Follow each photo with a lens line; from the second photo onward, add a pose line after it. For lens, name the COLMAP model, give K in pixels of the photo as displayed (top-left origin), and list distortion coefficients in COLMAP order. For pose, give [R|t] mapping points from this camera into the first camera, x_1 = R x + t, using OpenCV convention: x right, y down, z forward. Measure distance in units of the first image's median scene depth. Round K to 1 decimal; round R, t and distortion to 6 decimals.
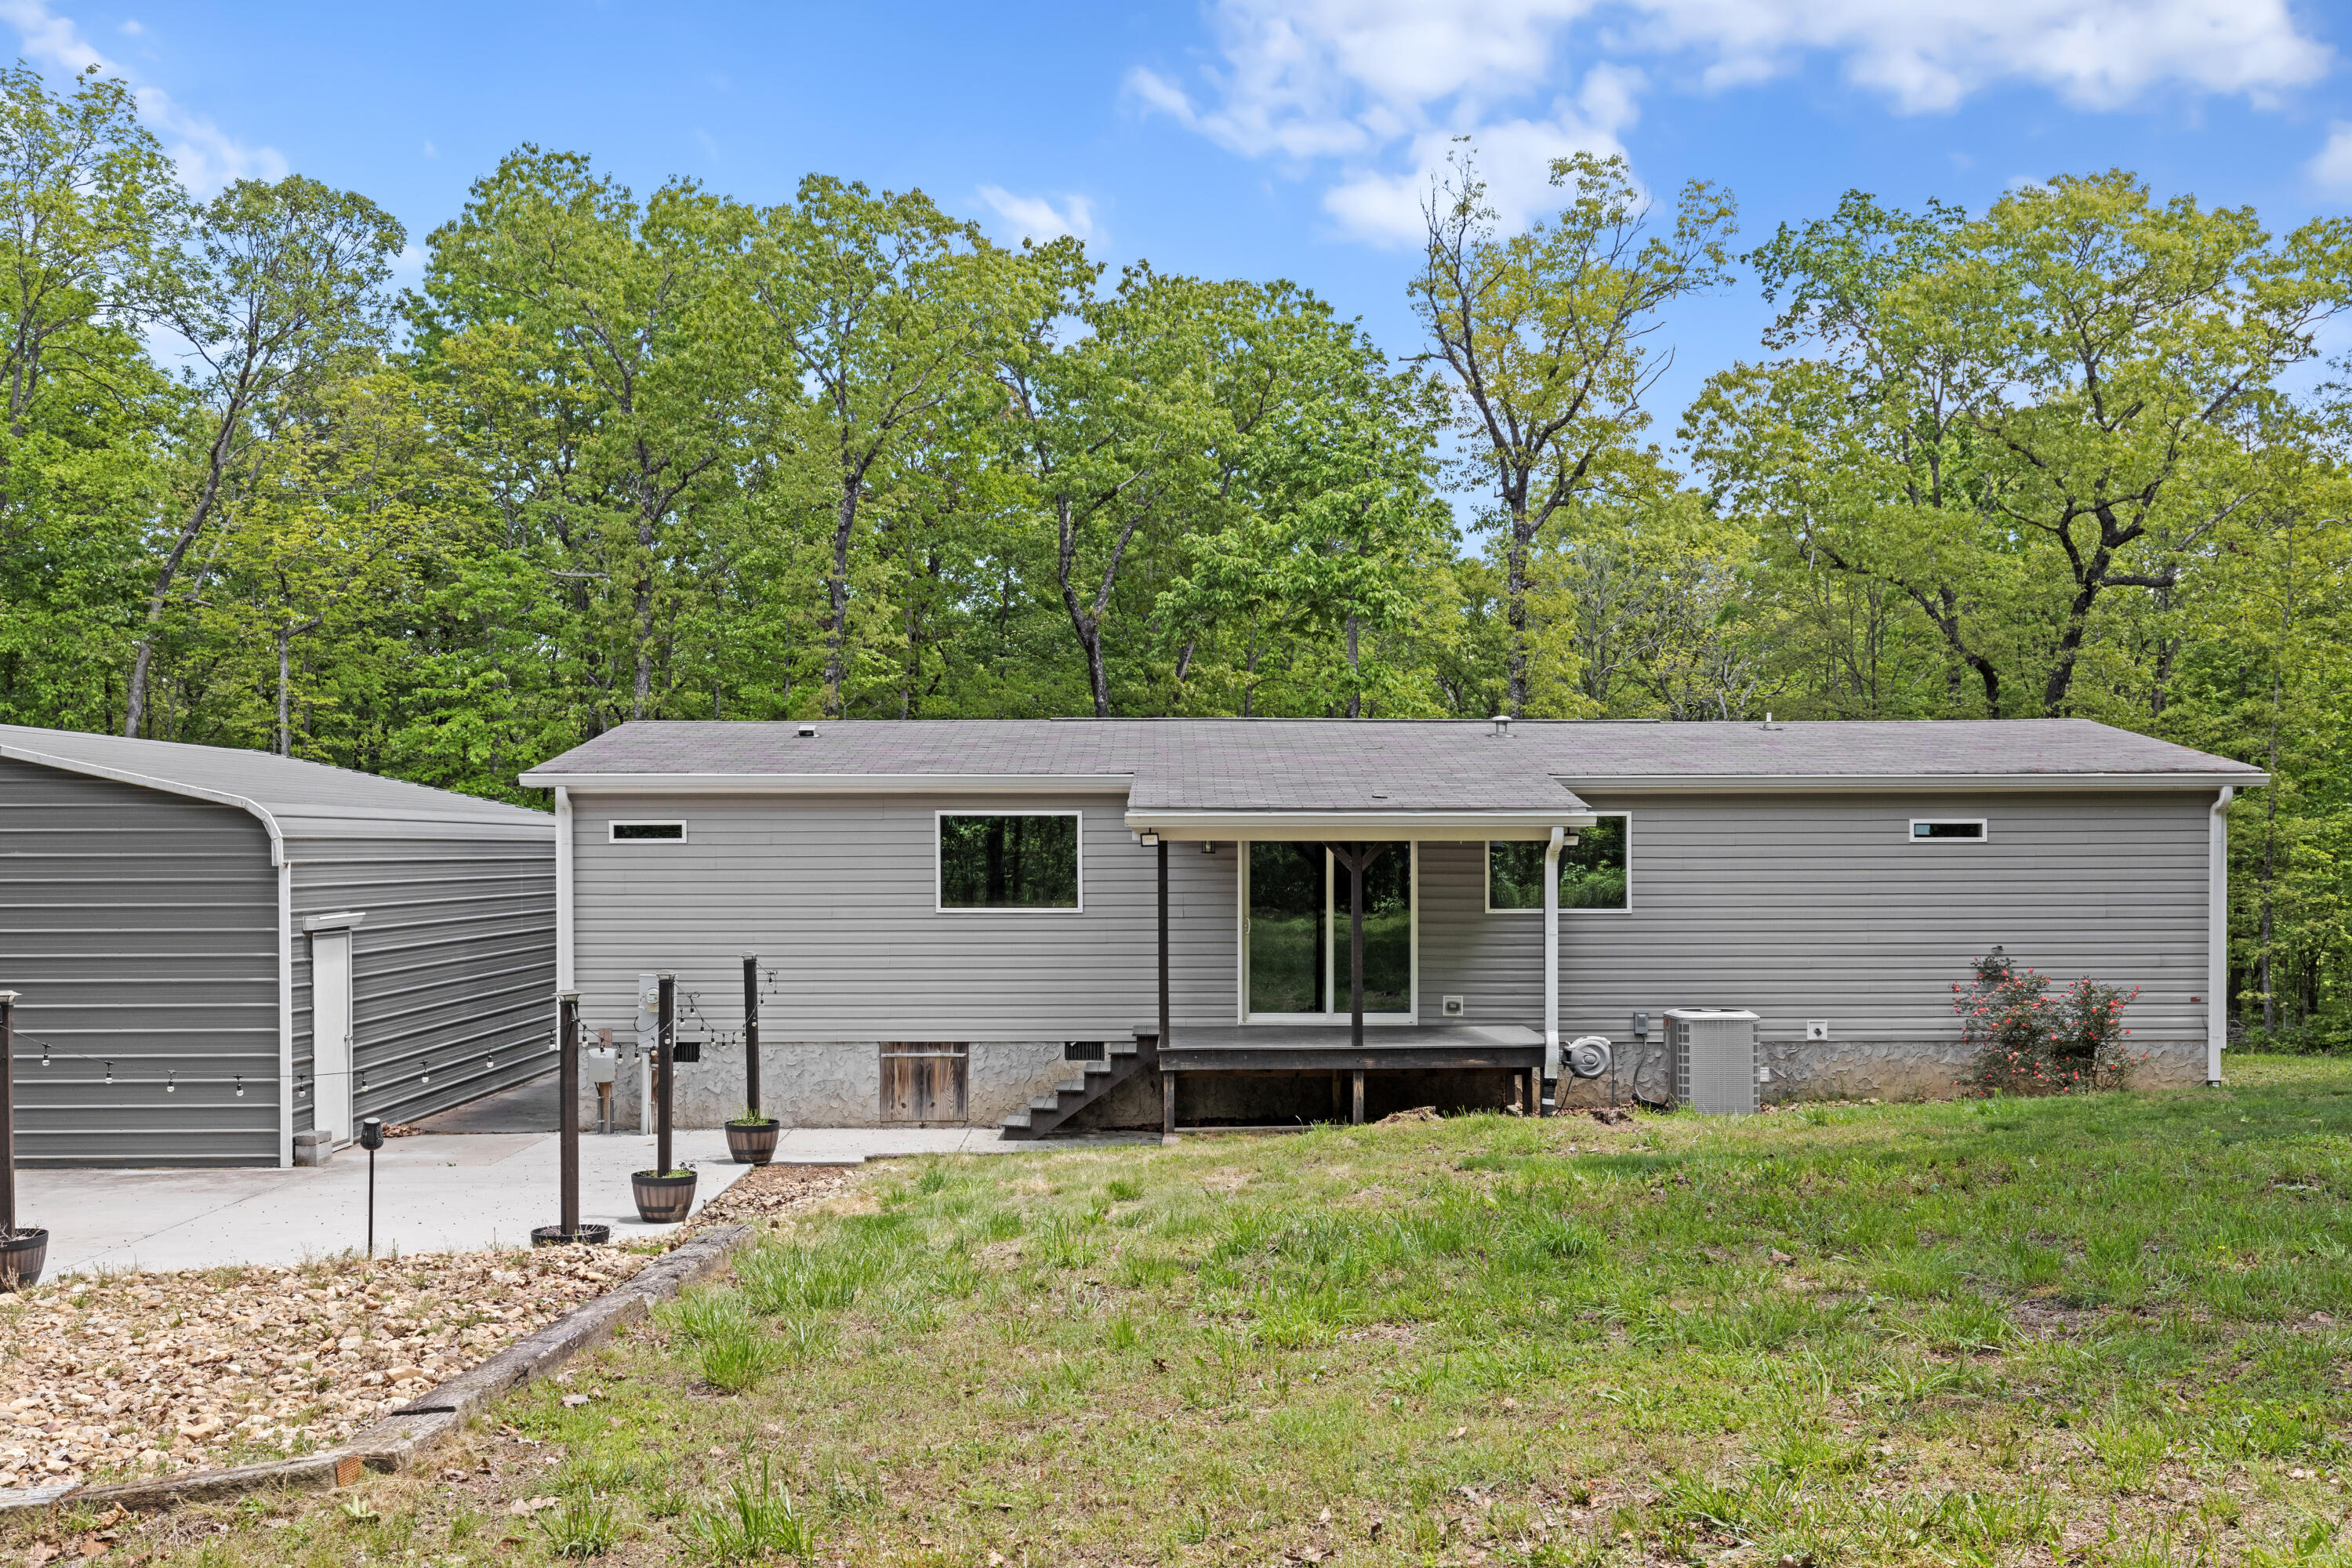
lens RADIAL K [[2282.1, 0, 1168.5], [0, 2282.1, 862.2], [0, 0, 1]] dist [0.012244, -0.006571]
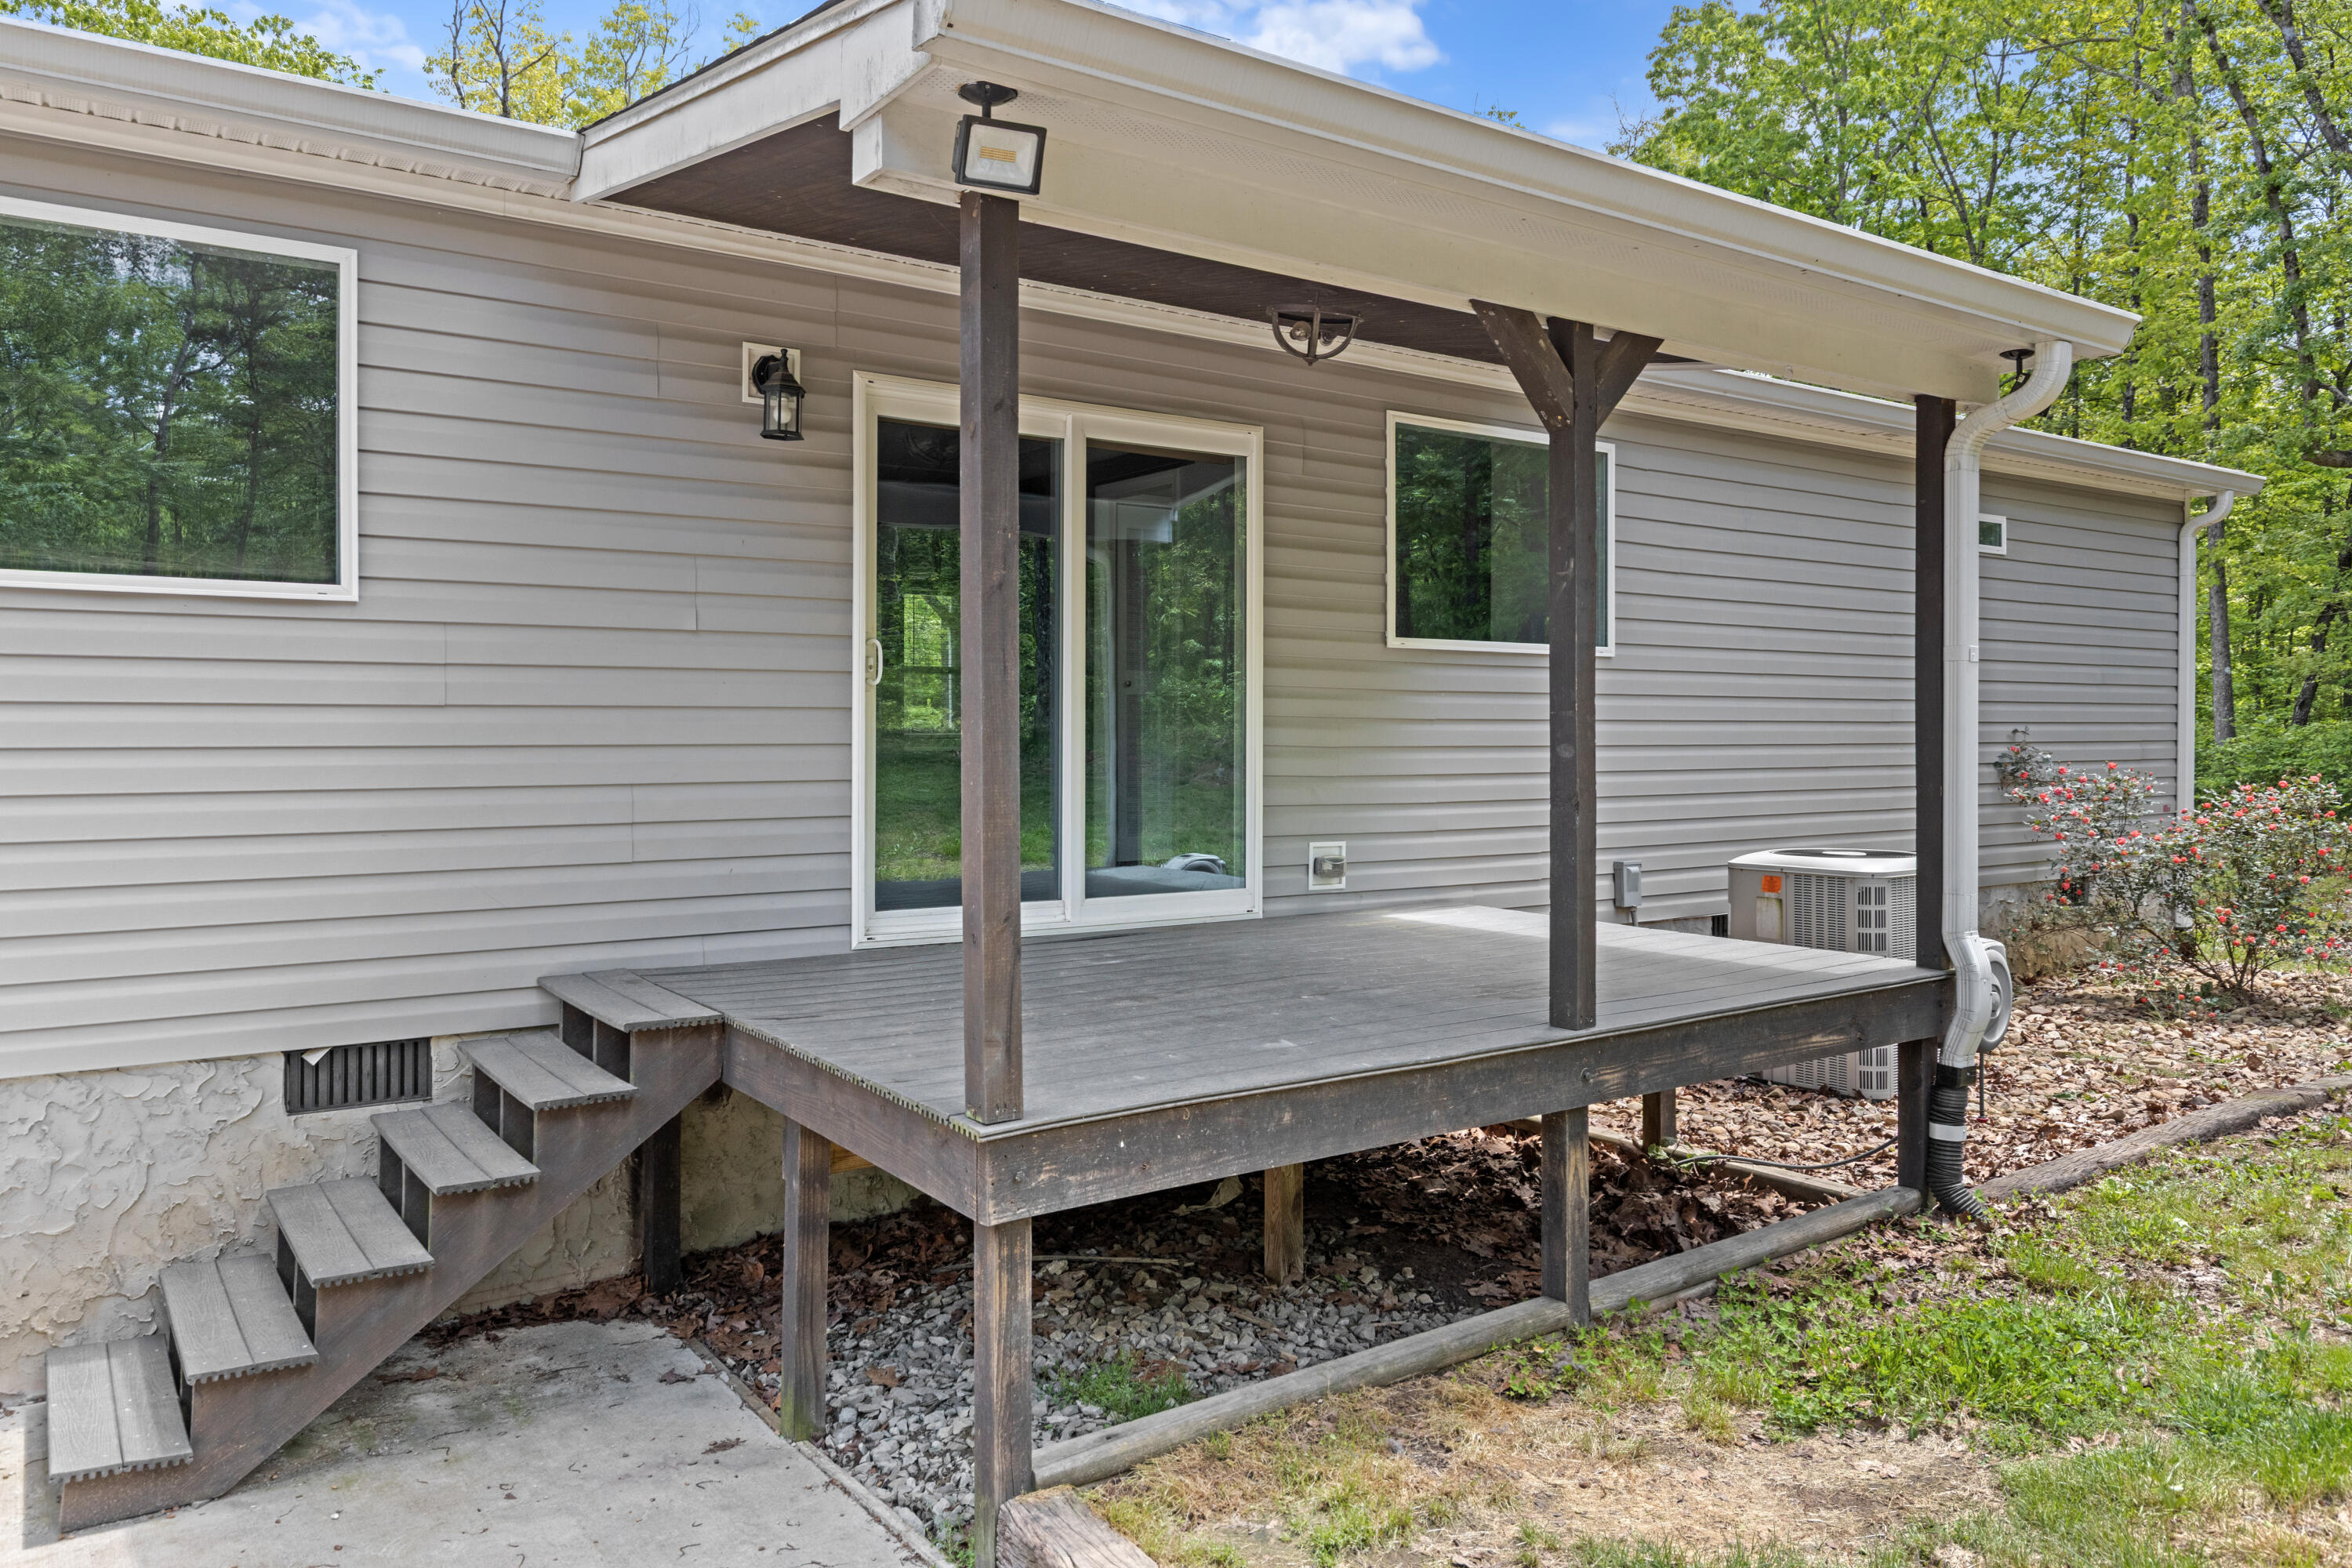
lens RADIAL K [[1661.0, 0, 1166.5], [0, 1661.0, 723.4], [0, 0, 1]] dist [0.046762, 0.000745]
pose [[0.829108, 0.004394, 0.559072, -0.069065], [-0.003878, 0.999990, -0.002109, 0.036019], [-0.559075, -0.000420, 0.829117, 0.733645]]
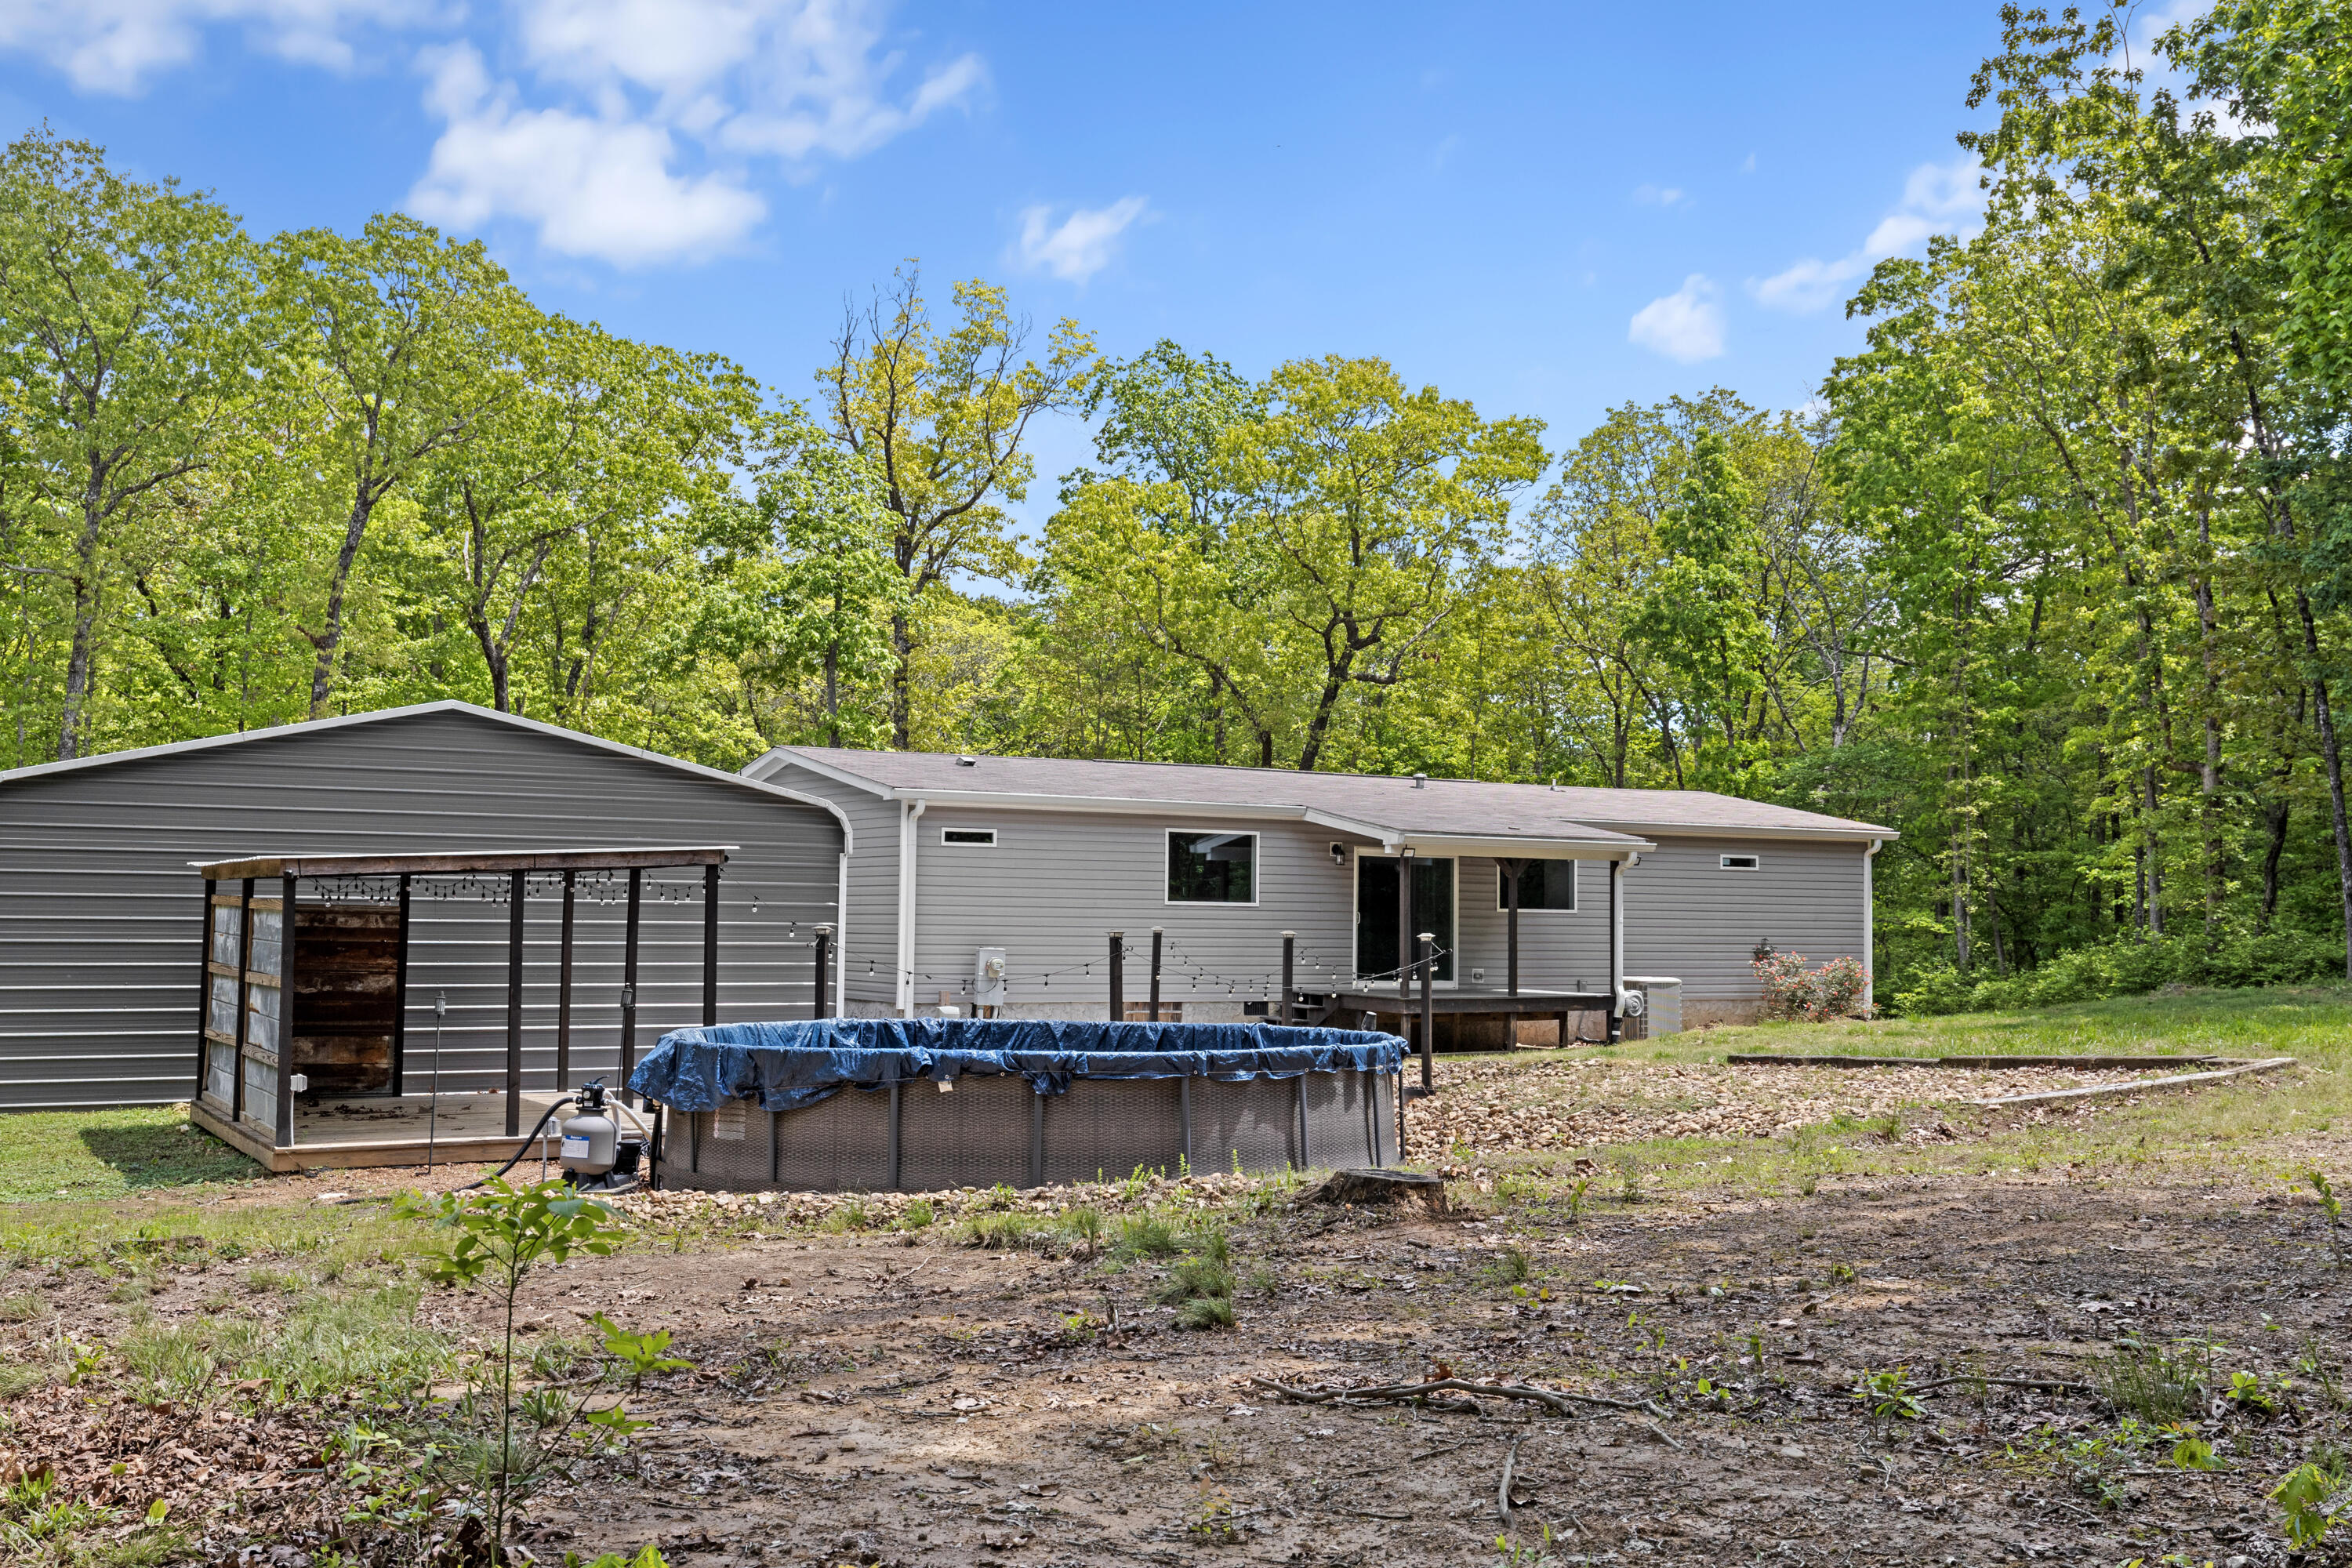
lens RADIAL K [[2333.4, 0, 1176.0], [0, 2333.4, 784.0], [0, 0, 1]] dist [-0.017164, -0.019981]
pose [[0.882914, 0.041521, 0.467696, -0.708265], [-0.015782, 0.998144, -0.058820, 0.030503], [-0.469270, 0.044552, 0.881930, -0.203871]]
